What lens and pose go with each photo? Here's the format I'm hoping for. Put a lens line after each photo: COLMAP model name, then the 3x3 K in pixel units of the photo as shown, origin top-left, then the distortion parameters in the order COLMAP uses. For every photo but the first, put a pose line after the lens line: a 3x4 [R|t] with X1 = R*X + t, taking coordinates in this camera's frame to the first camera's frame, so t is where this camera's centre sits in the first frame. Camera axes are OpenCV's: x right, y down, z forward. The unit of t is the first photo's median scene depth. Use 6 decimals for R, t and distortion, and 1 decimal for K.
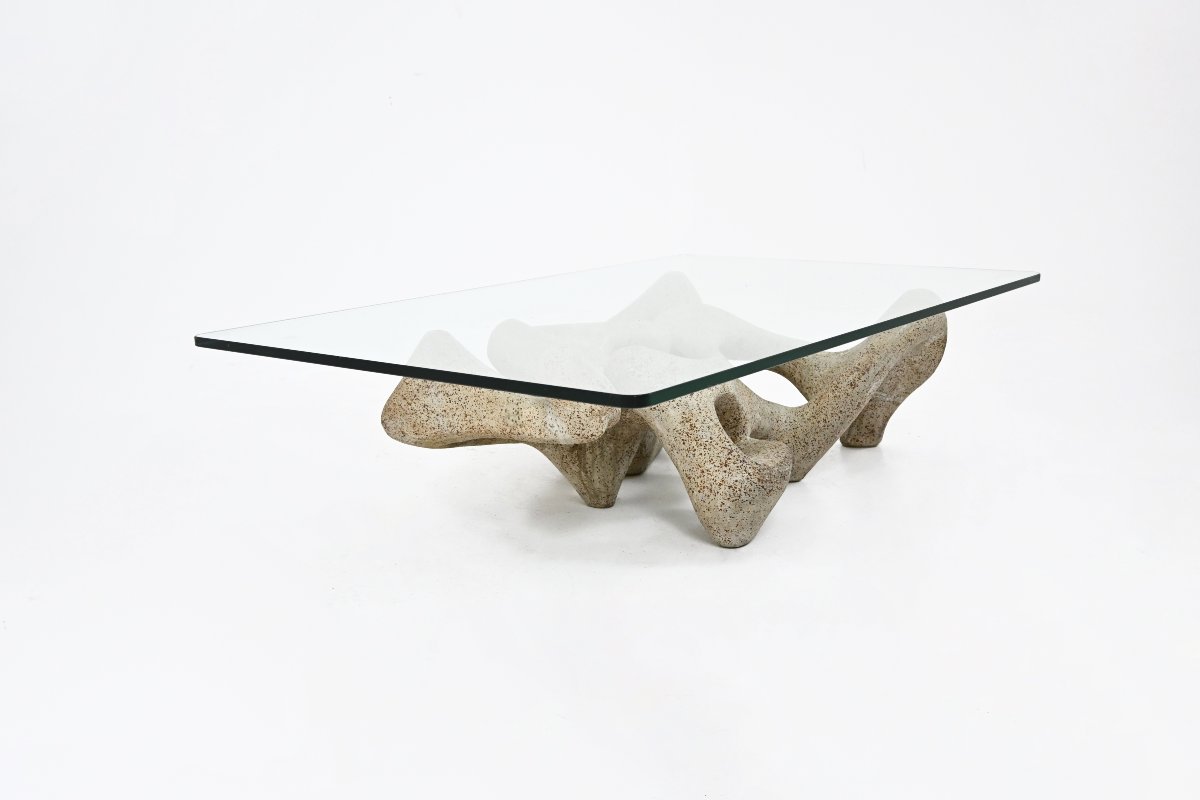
lens RADIAL K [[1265.7, 0, 604.1], [0, 1265.7, 395.5], [0, 0, 1]] dist [0.000184, 0.000000]
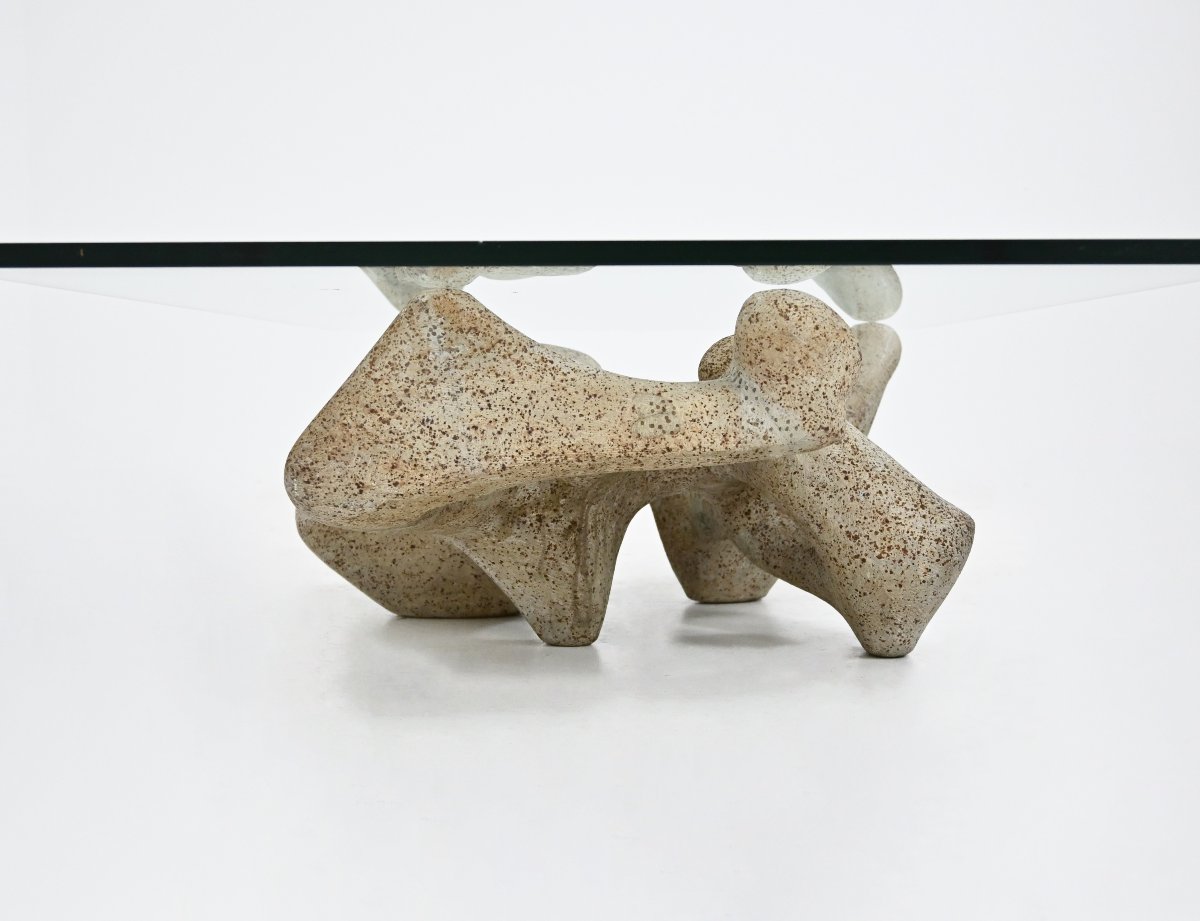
lens RADIAL K [[1525.1, 0, 601.0], [0, 1525.1, 459.3], [0, 0, 1]] dist [0.001025, 0.000000]
pose [[0.809782, -0.009259, 0.586657, -0.440231], [0.105867, 0.985770, -0.130572, 0.108776], [-0.577100, 0.167843, 0.799240, 0.496107]]
